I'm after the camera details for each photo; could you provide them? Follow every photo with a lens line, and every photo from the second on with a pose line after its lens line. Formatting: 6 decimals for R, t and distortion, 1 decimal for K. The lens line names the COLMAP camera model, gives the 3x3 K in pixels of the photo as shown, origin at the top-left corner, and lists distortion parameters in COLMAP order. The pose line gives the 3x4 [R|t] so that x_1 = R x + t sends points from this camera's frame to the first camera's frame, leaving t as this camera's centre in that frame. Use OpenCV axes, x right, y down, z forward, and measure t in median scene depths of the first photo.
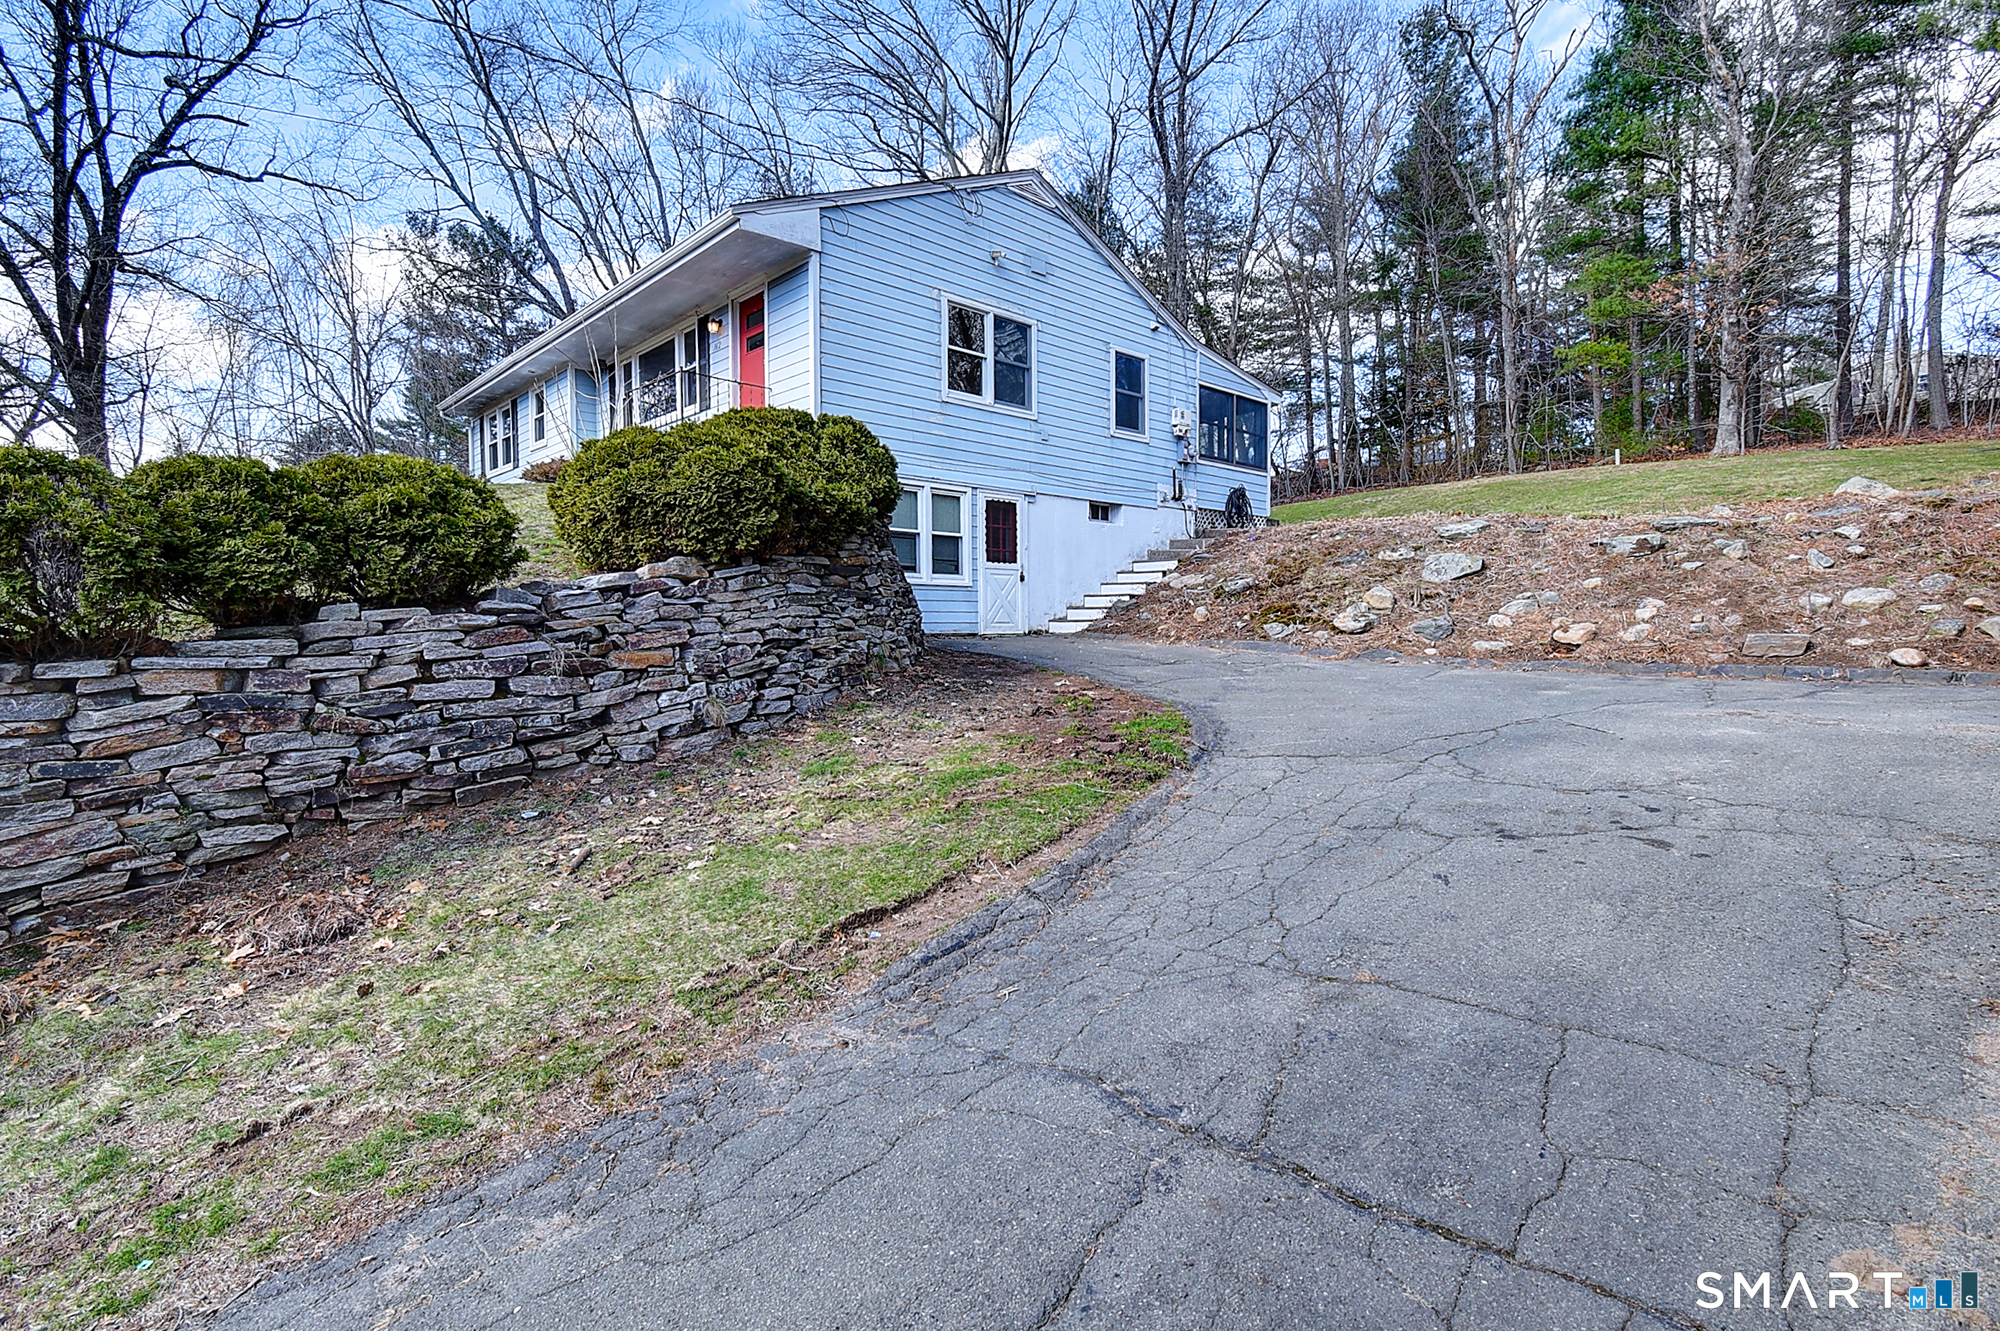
lens RADIAL K [[911.7, 0, 1000.0], [0, 911.7, 665.5], [0, 0, 1]] dist [-0.001596, -0.021422]
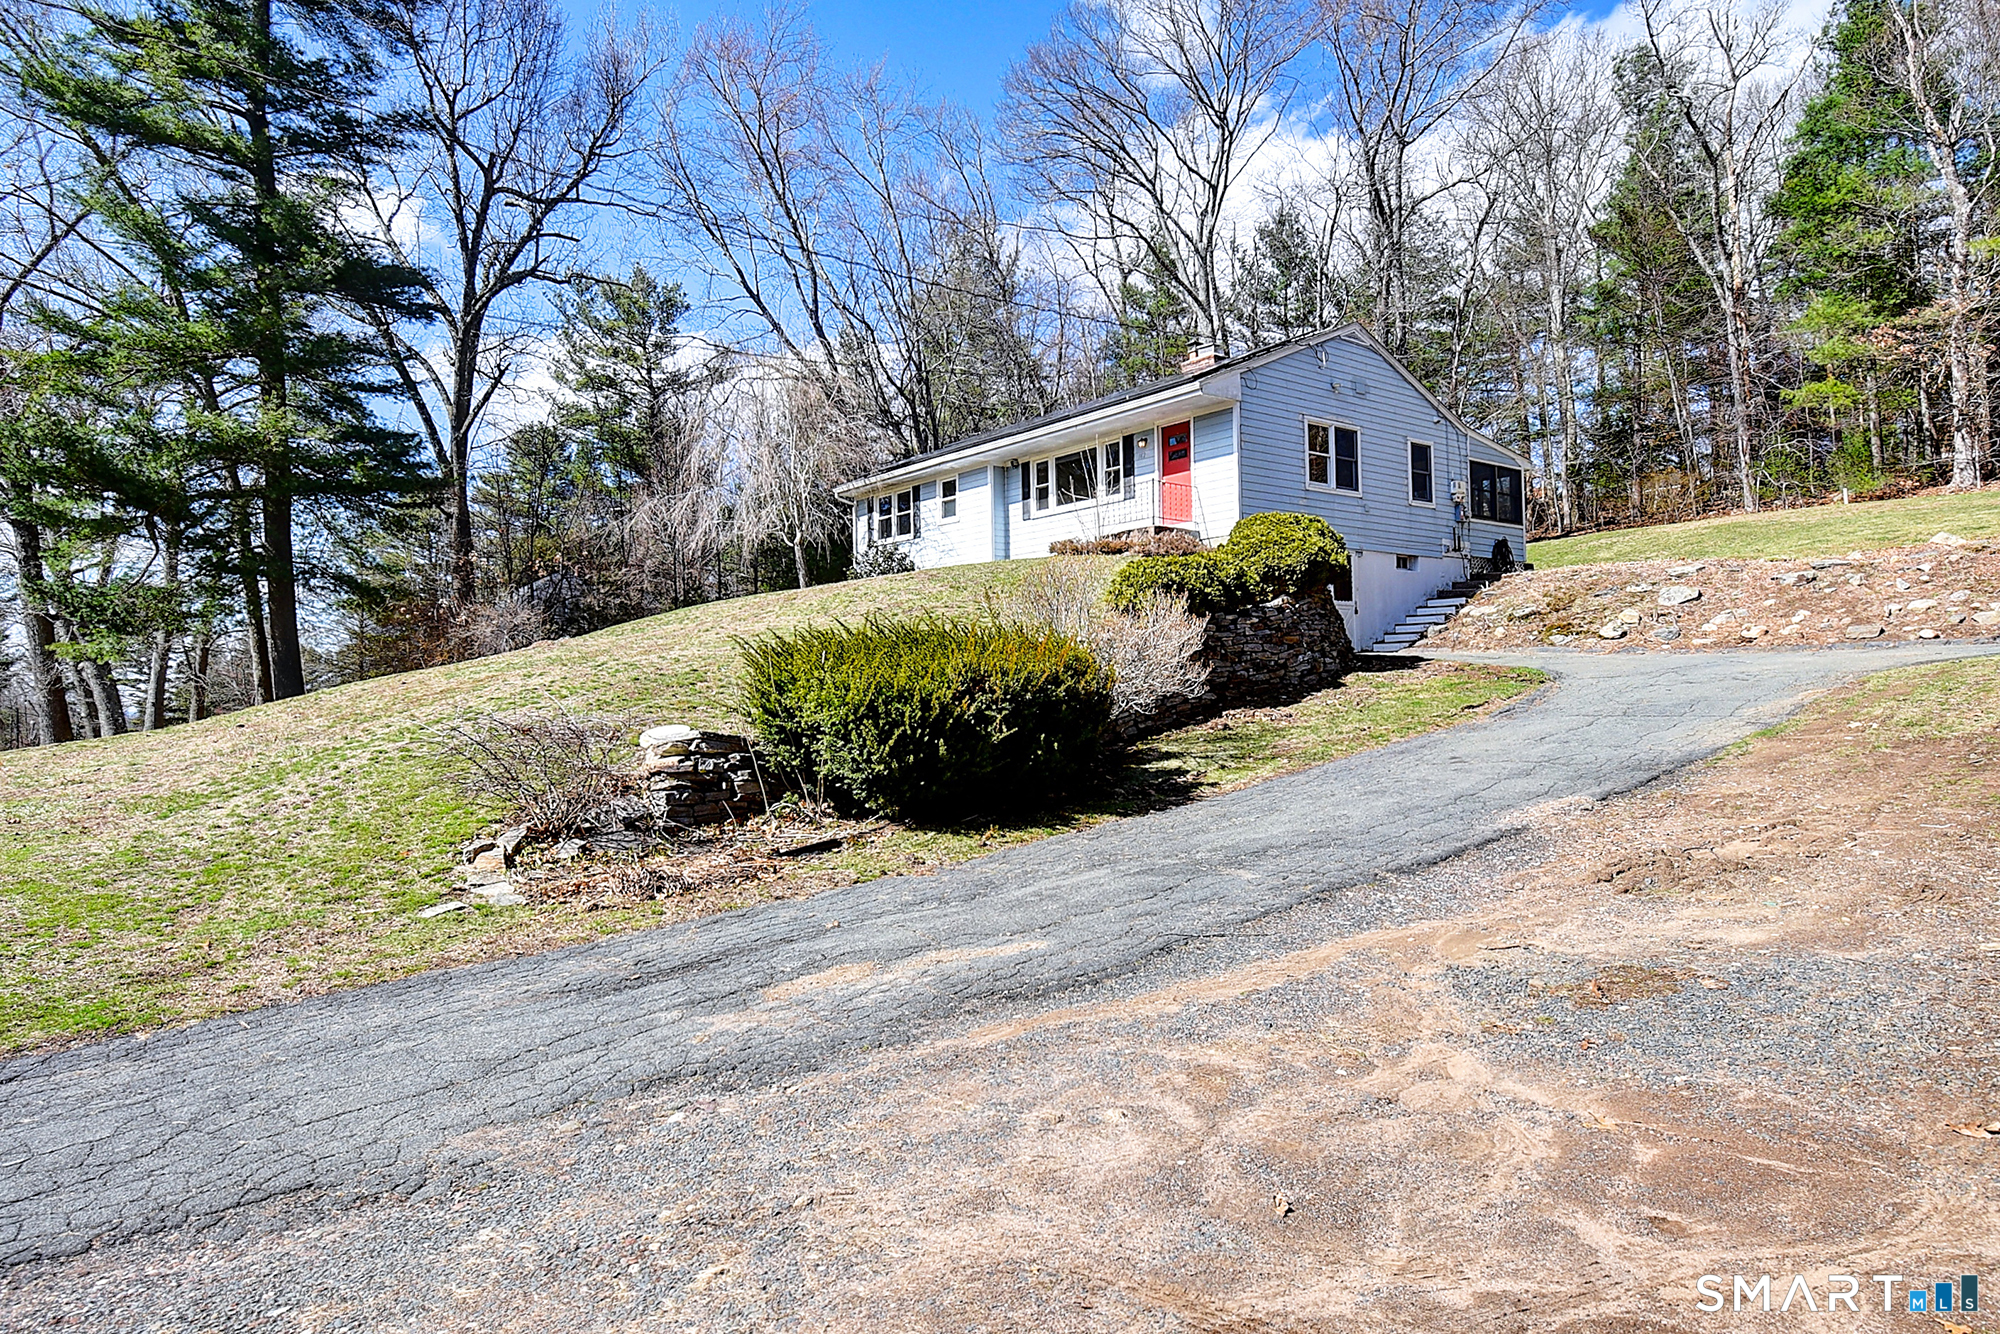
lens RADIAL K [[1129.4, 0, 1000.0], [0, 1129.4, 667.0], [0, 0, 1]] dist [-0.016110, -0.015688]
pose [[0.994855, -0.014215, -0.100312, -0.392374], [0.007396, 0.997656, -0.068030, 0.114827], [0.101044, 0.066938, 0.992628, -0.851477]]
